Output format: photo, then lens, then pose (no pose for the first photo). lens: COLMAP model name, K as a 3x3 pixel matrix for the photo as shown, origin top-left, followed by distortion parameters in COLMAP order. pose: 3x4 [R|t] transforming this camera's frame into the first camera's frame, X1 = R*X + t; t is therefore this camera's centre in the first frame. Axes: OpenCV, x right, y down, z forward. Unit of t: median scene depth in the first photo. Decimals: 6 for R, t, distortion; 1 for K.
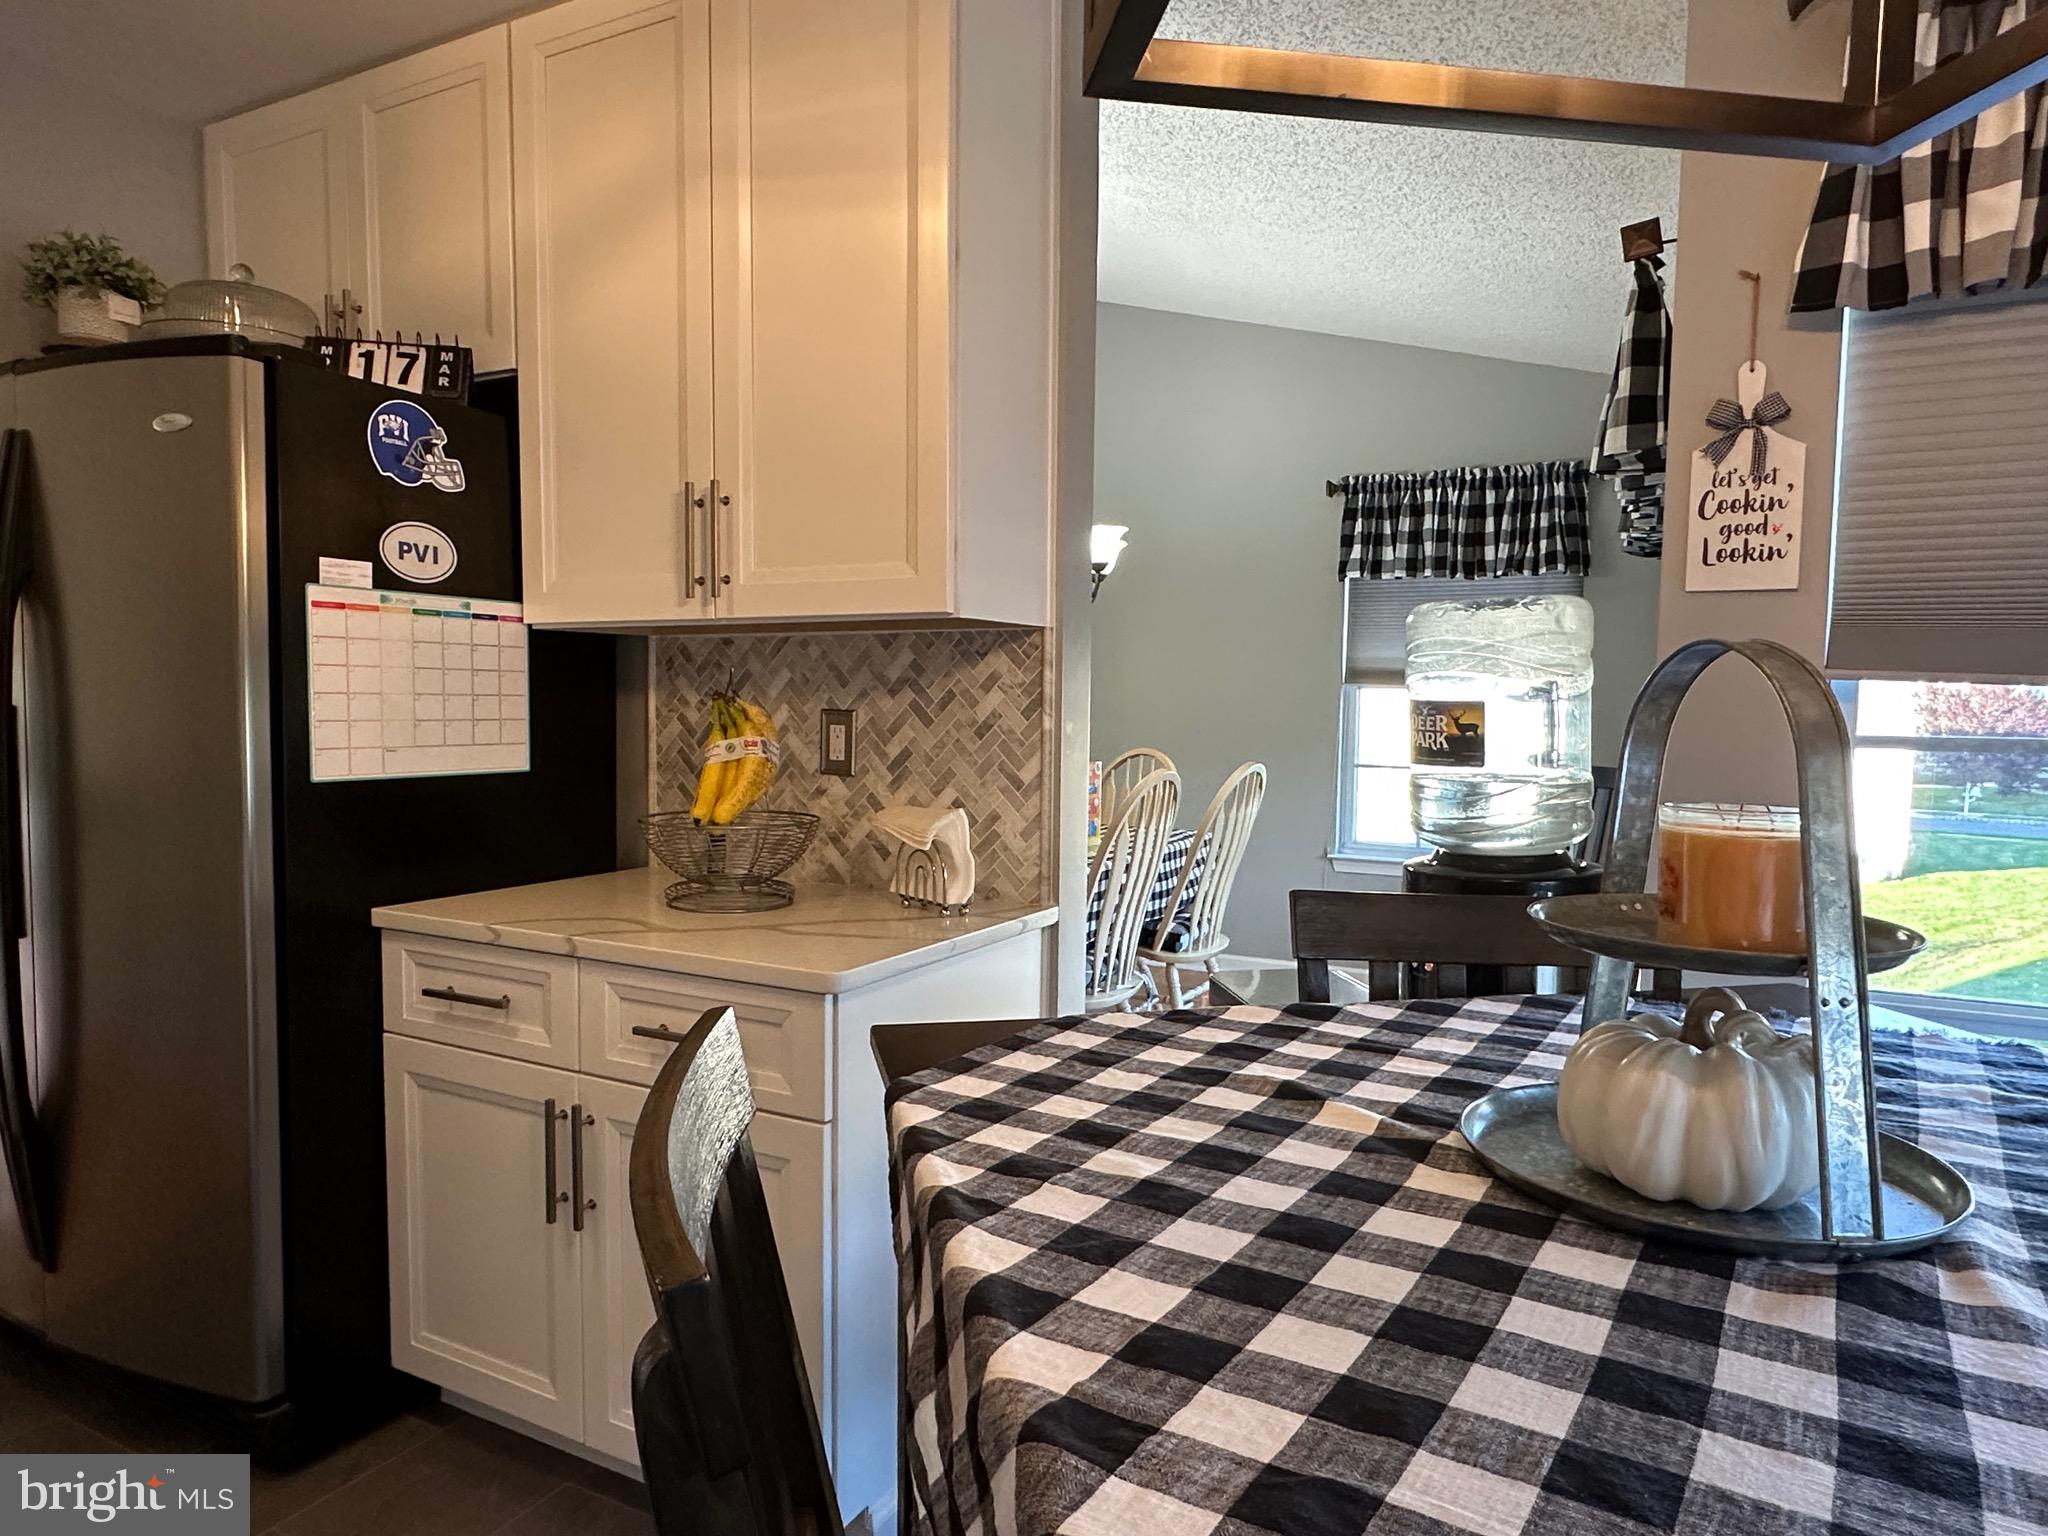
lens RADIAL K [[1264.7, 0, 1018.3], [0, 1264.7, 789.1], [0, 0, 1]] dist [-0.004521, -0.000778]
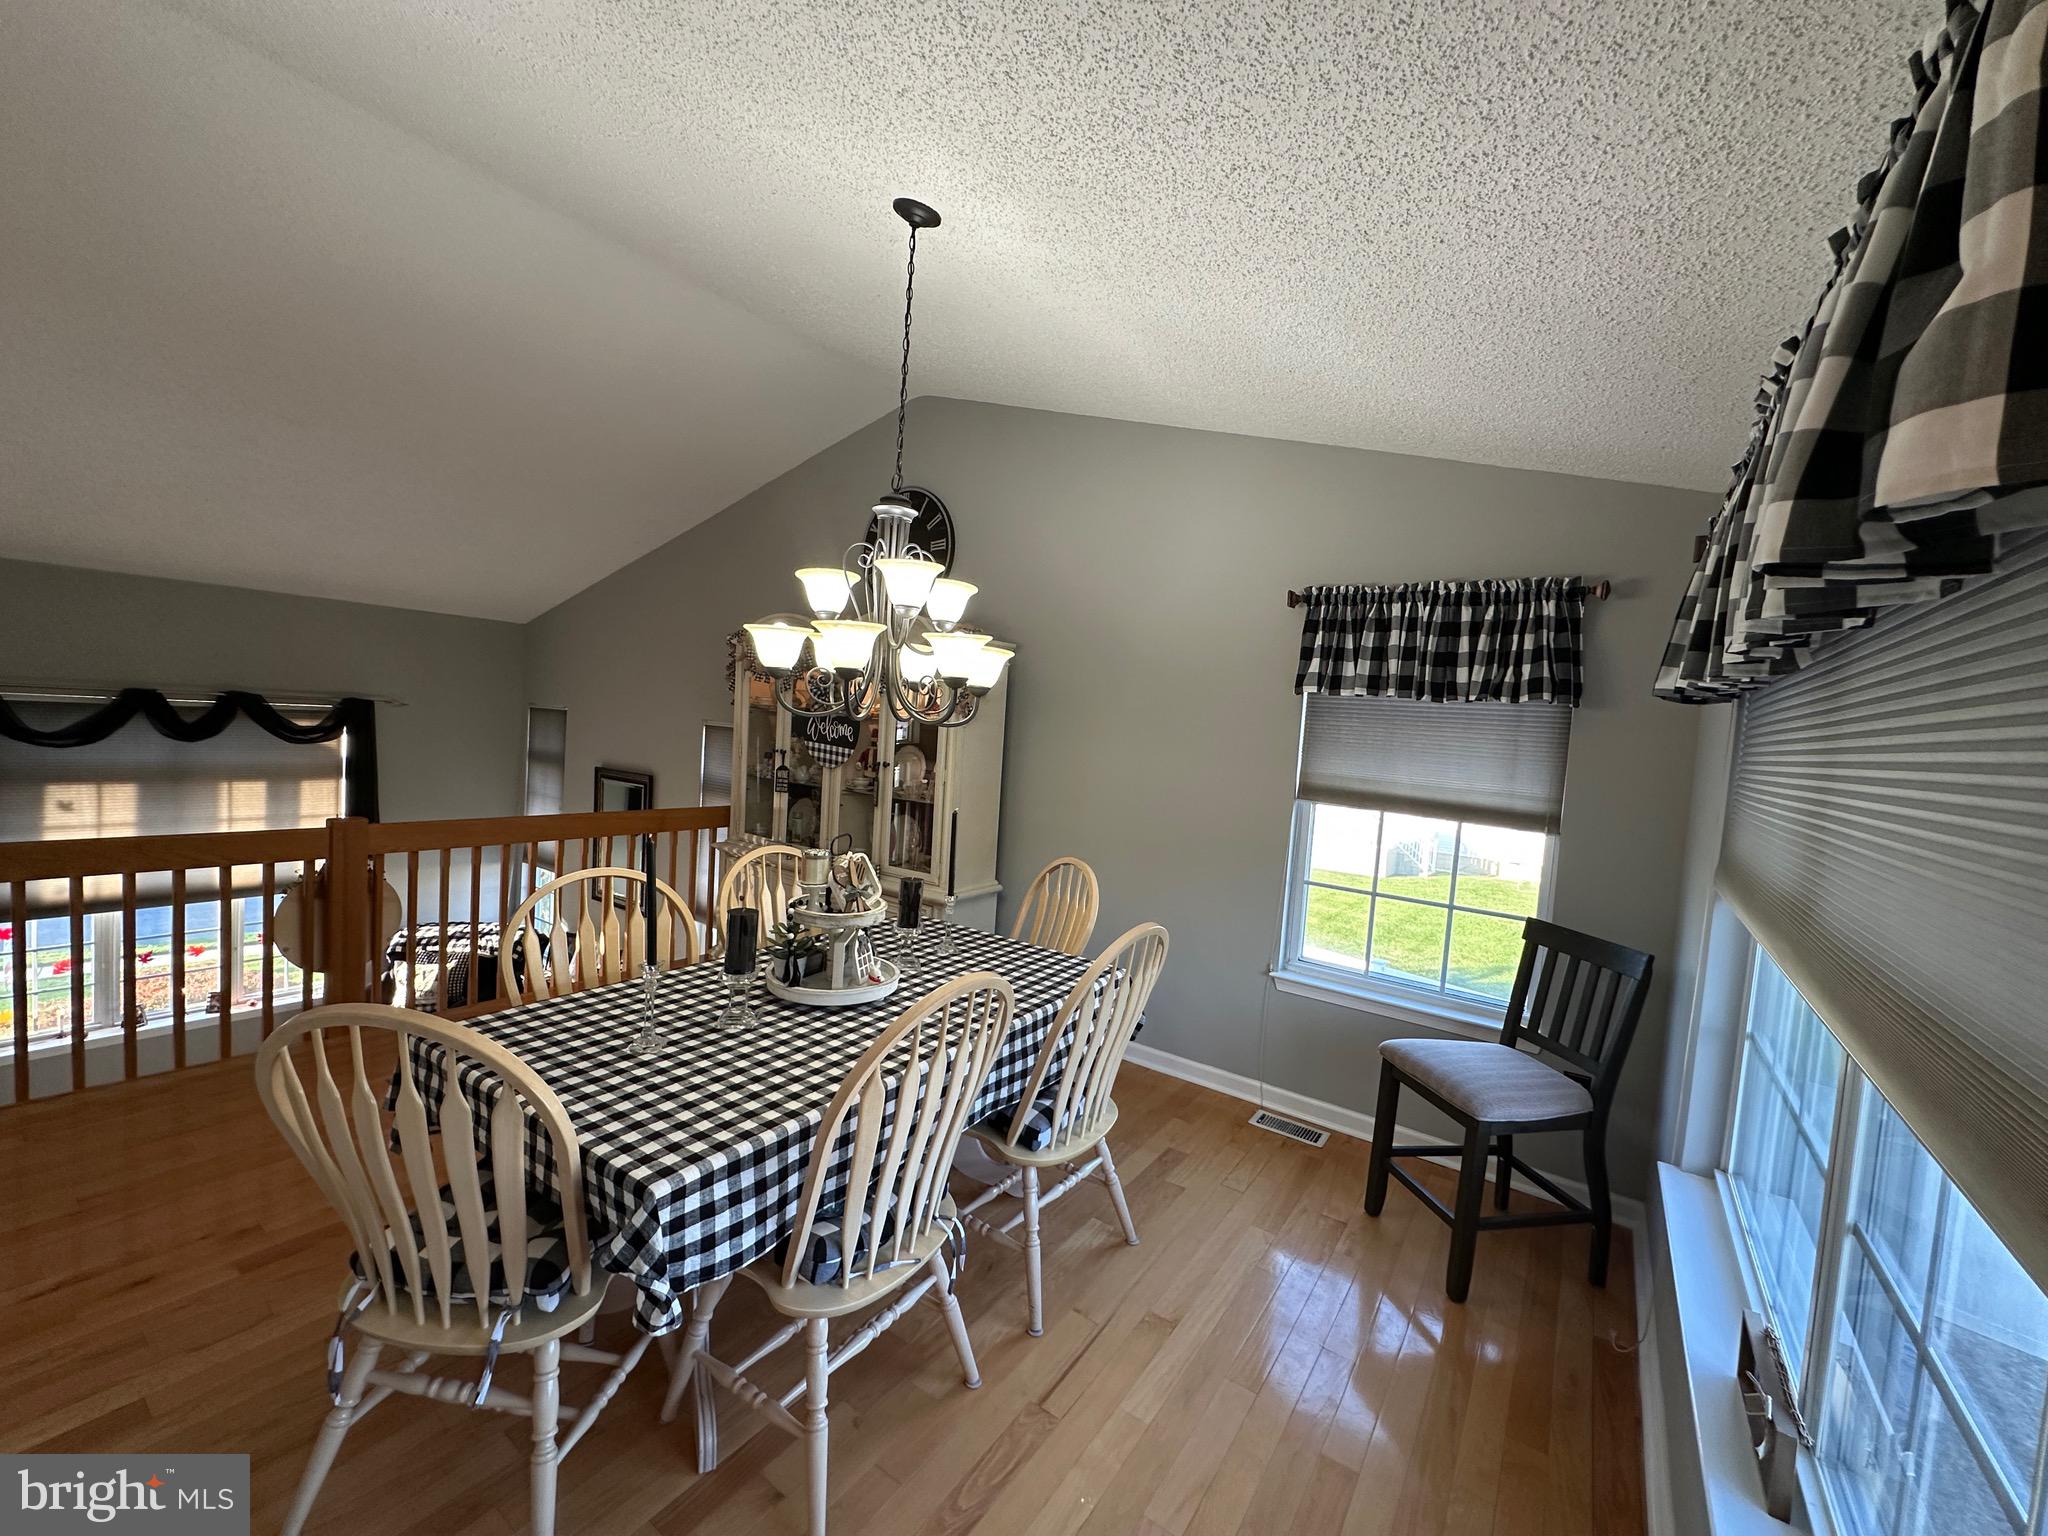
lens RADIAL K [[822.2, 0, 1027.6], [0, 822.2, 769.2], [0, 0, 1]] dist [-0.001529, -0.000047]
pose [[0.990284, 0.061167, -0.124884, 0.139554], [-0.063708, 0.997833, -0.016452, -0.088675], [0.123607, 0.024249, 0.992035, 0.371573]]
